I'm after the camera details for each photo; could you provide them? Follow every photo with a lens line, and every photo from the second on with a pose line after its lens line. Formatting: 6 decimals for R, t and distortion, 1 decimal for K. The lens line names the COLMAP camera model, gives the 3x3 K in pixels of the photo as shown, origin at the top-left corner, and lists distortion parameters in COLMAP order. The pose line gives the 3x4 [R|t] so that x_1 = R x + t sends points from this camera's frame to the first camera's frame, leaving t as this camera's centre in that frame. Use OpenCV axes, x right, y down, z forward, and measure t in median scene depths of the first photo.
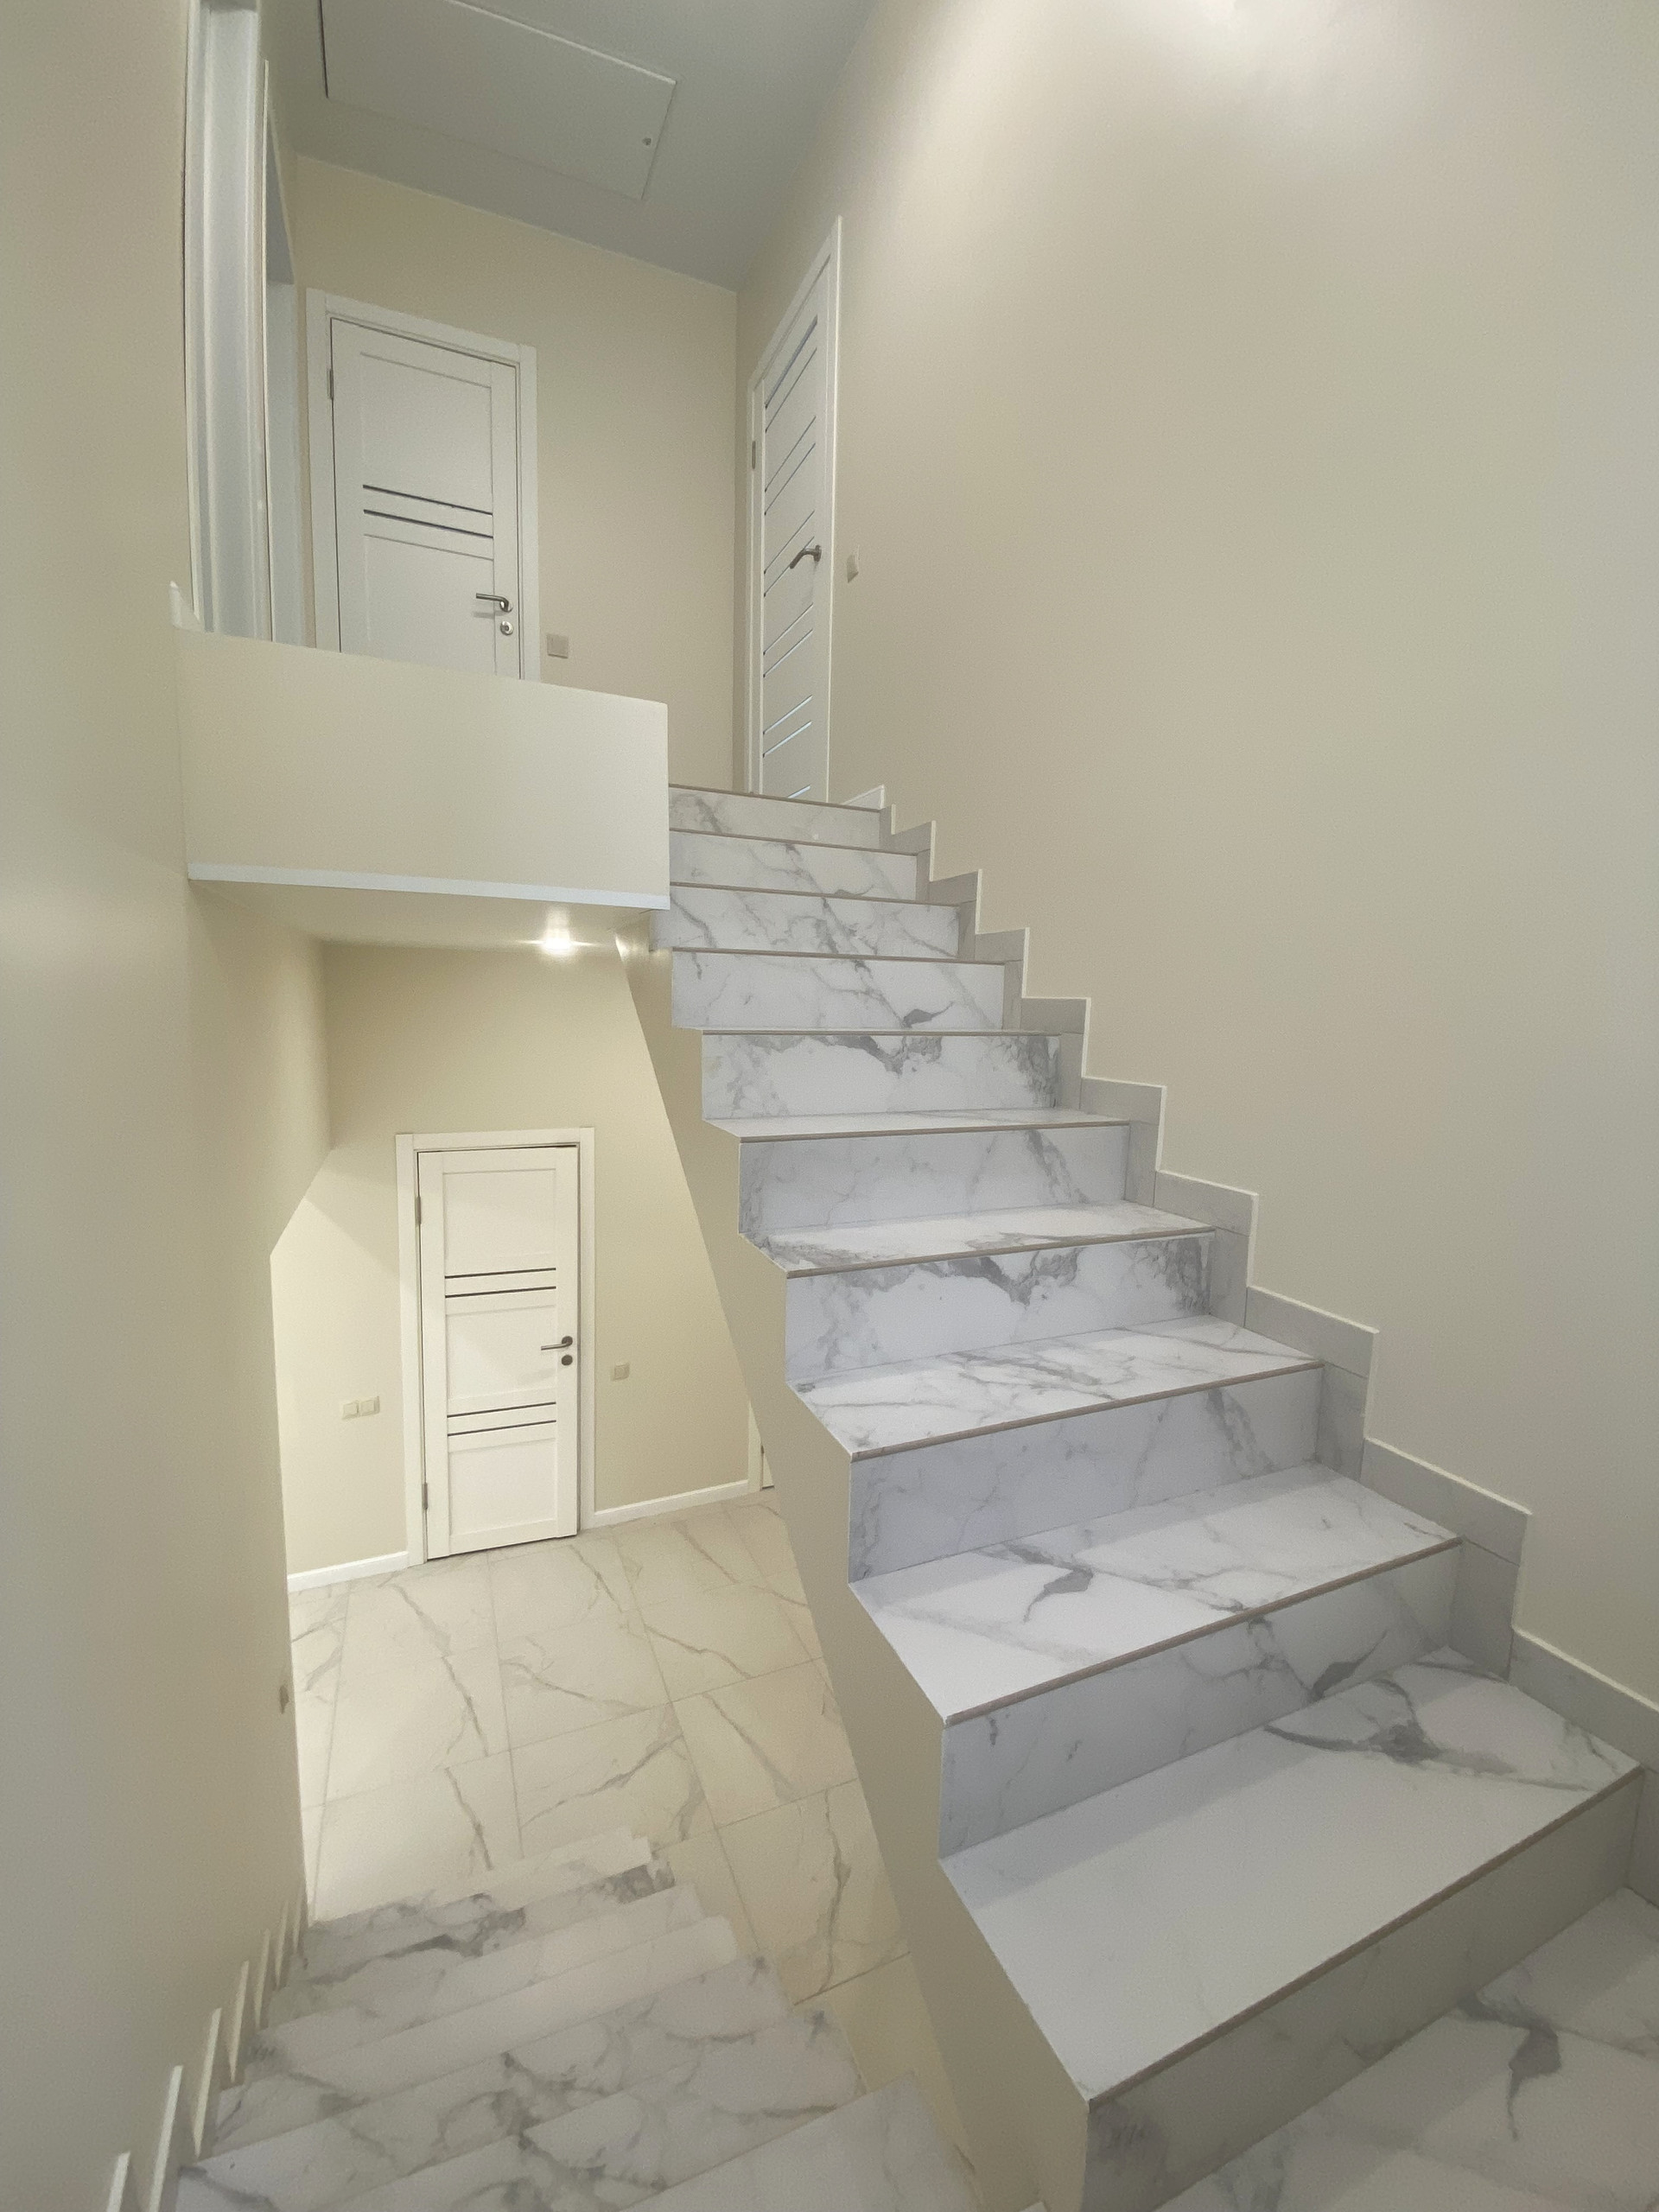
lens RADIAL K [[902.9, 0, 826.4], [0, 902.9, 1107.2], [0, 0, 1]] dist [0.020320, -0.020519]
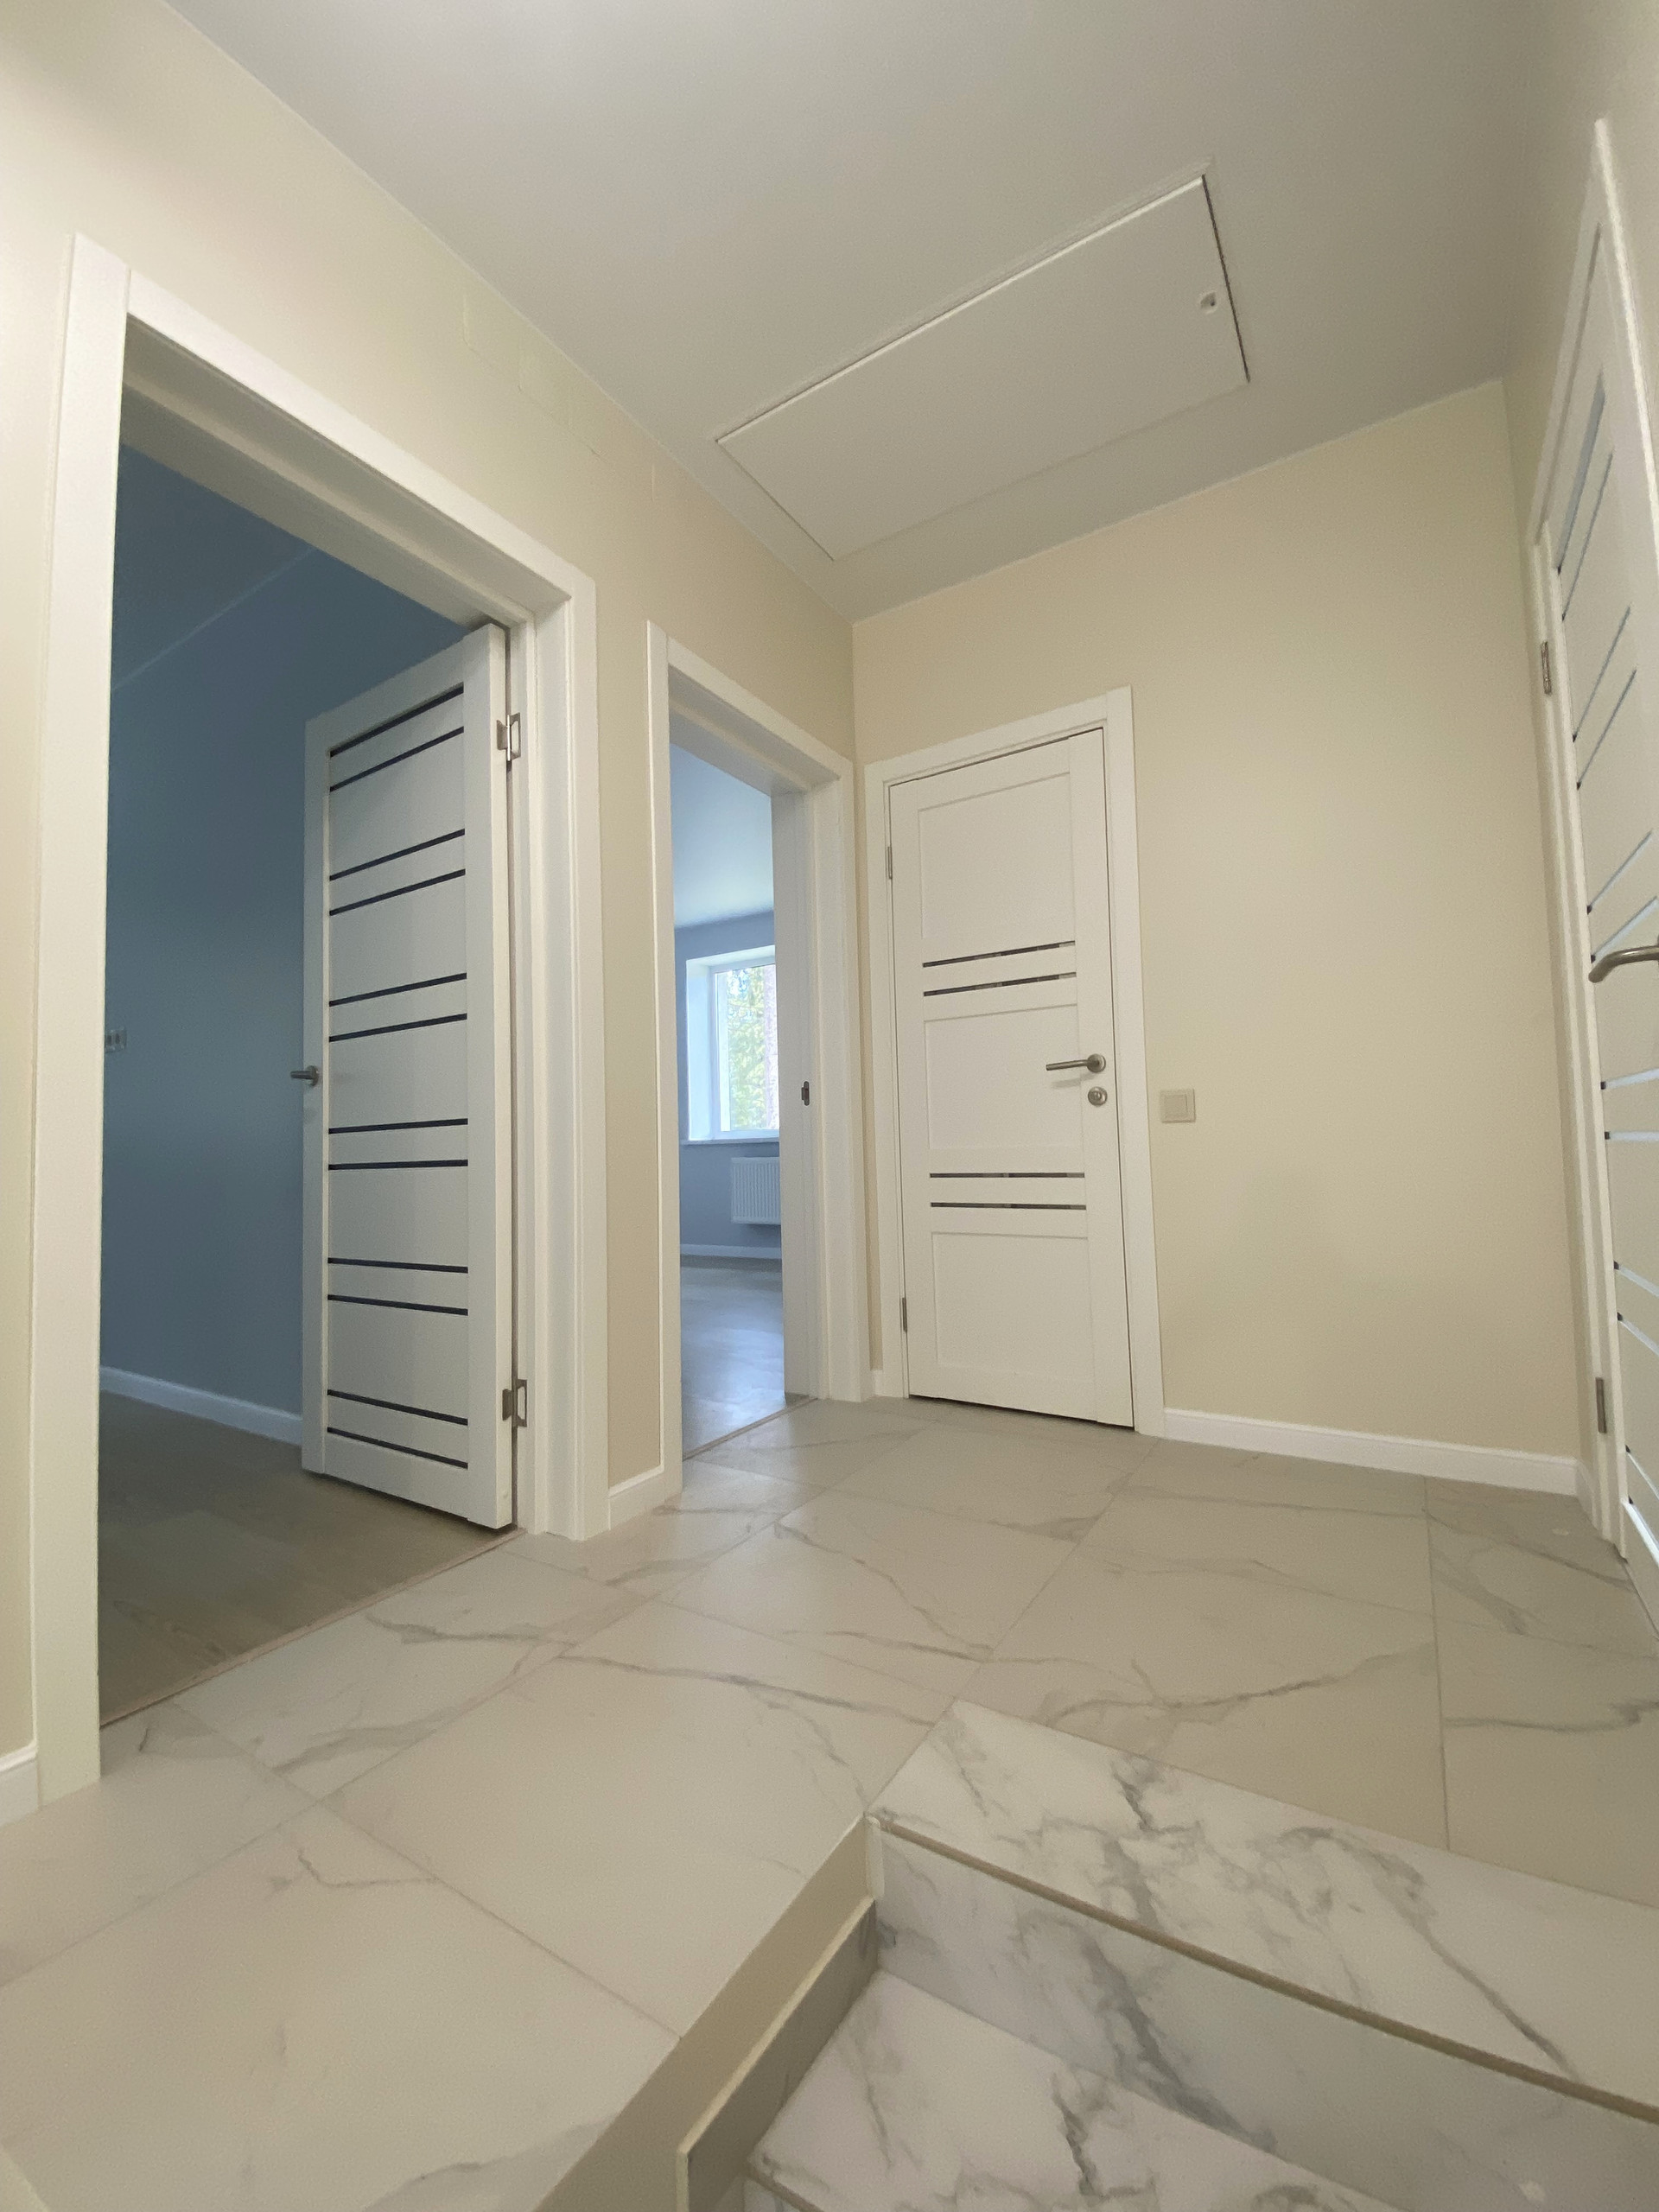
lens RADIAL K [[902.9, 0, 826.4], [0, 902.9, 1107.2], [0, 0, 1]] dist [0.020320, -0.020519]
pose [[0.560346, -0.079771, -0.824408, 0.078469], [-0.062638, 0.988419, -0.138216, -0.424796], [0.825887, 0.129088, 0.548860, 0.488905]]
